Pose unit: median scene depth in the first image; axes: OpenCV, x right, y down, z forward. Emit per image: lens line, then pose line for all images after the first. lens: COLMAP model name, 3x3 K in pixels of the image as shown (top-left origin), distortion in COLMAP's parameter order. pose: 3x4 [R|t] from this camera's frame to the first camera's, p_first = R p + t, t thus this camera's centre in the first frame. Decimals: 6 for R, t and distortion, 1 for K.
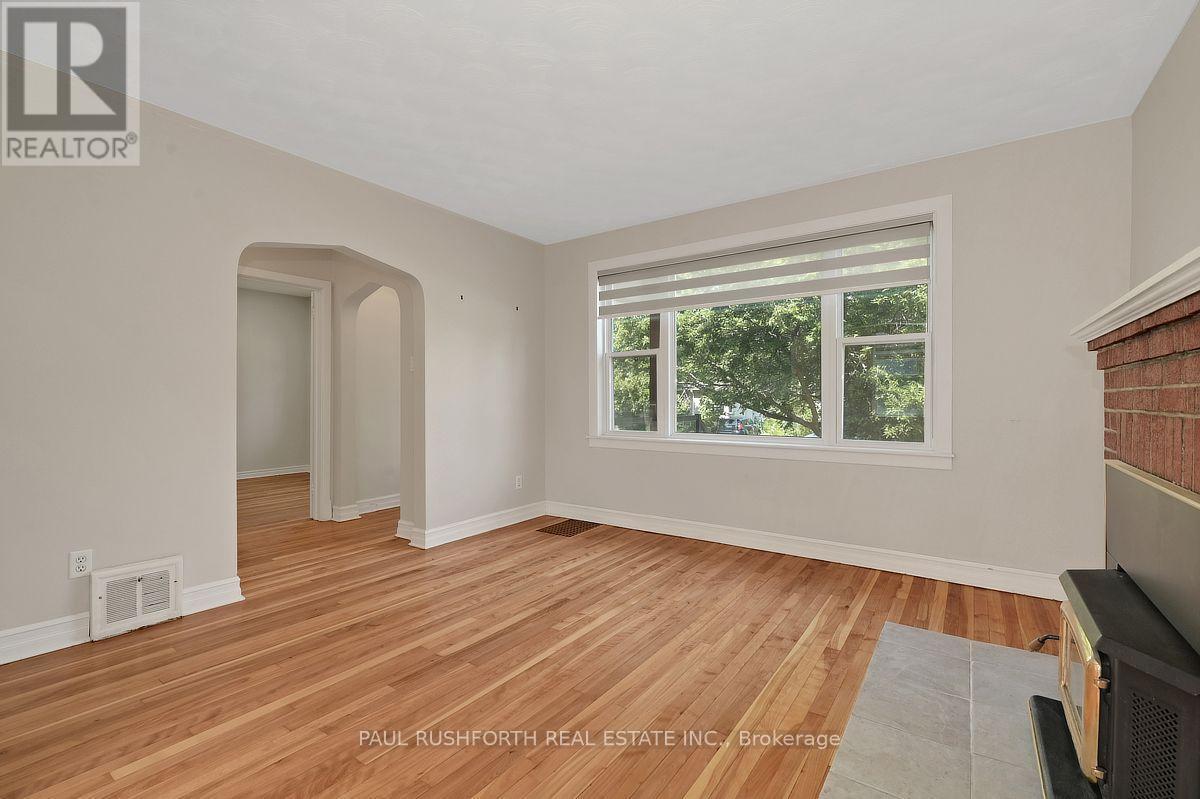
lens RADIAL K [[531.6, 0, 583.2], [0, 531.6, 403.1], [0, 0, 1]] dist [0.000936, -0.001313]
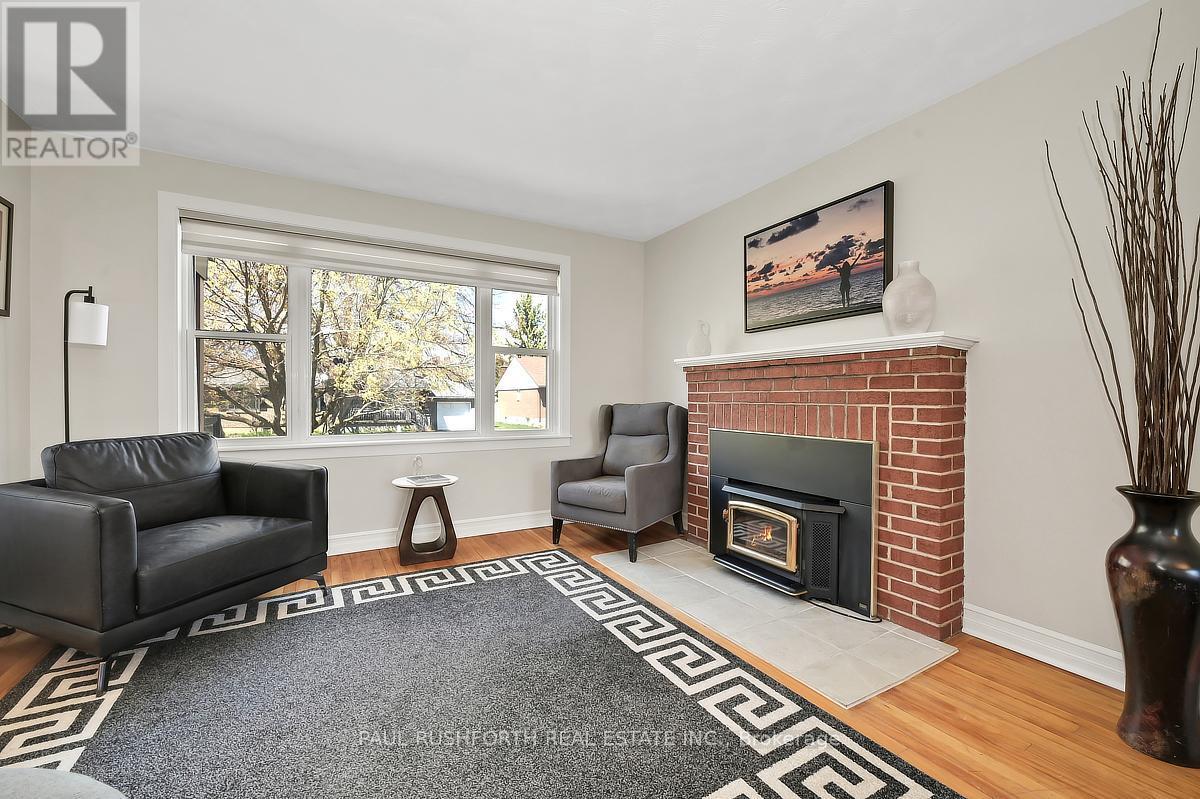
lens RADIAL K [[491.3, 0, 604.0], [0, 491.3, 397.8], [0, 0, 1]] dist [-0.004099, 0.000018]
pose [[0.406756, 0.001788, 0.913535, -0.941341], [0.005176, 0.999978, -0.004262, 0.001393], [-0.913522, 0.006462, 0.406737, 0.698584]]
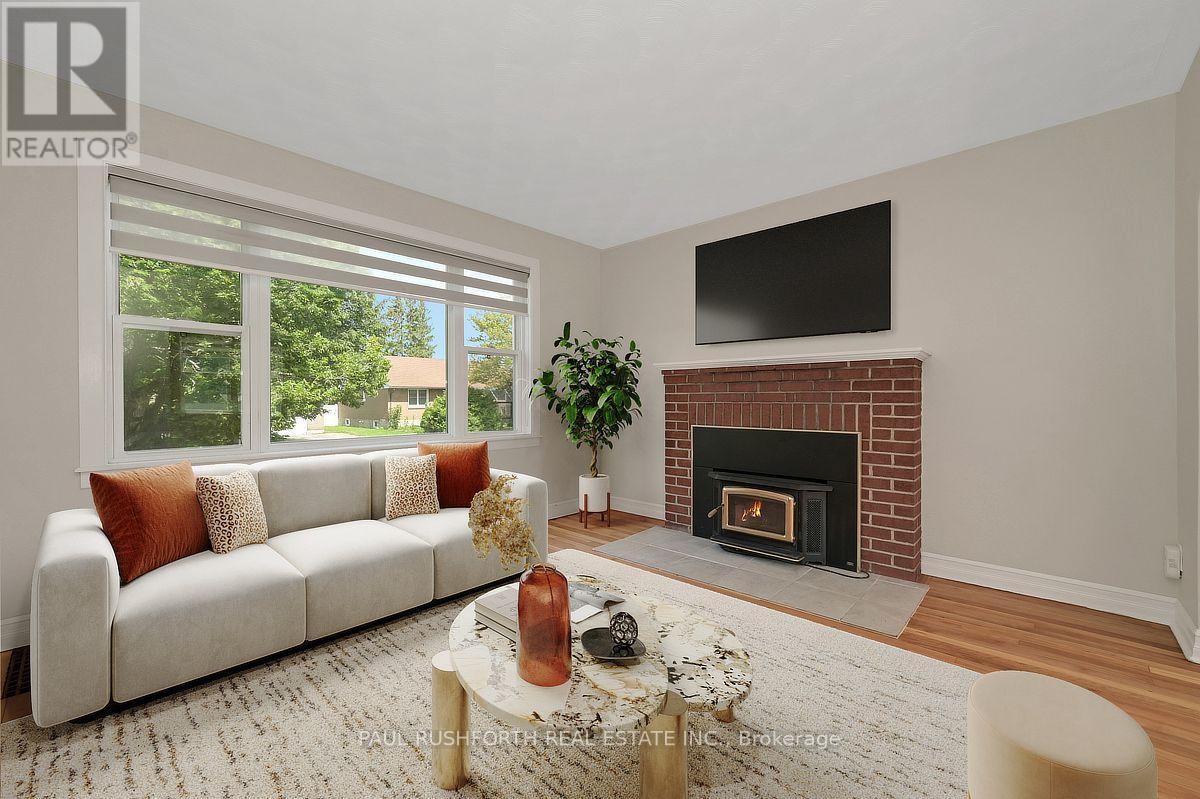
lens RADIAL K [[491.3, 0, 577.6], [0, 491.3, 397.4], [0, 0, 1]] dist [-0.004099, 0.000018]
pose [[0.126451, 0.001349, 0.991972, -1.242773], [0.011111, 0.999934, -0.002776, -0.007249], [-0.991911, 0.011373, 0.126428, 1.374162]]
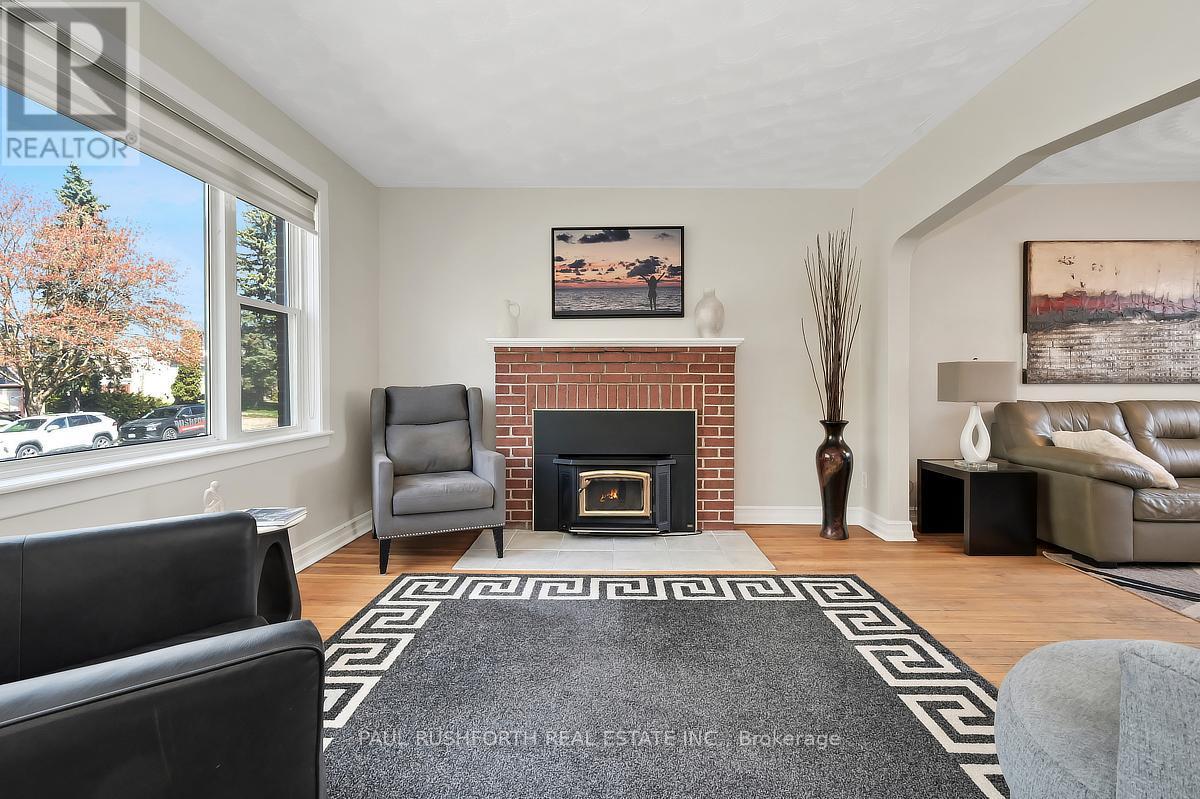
lens RADIAL K [[562.0, 0, 592.9], [0, 562.0, 386.9], [0, 0, 1]] dist [-0.004330, -0.001988]
pose [[-0.594087, -0.000896, 0.804400, -0.951823], [0.008840, 0.999932, 0.007643, 0.011971], [-0.804352, 0.011651, -0.594039, 2.347009]]
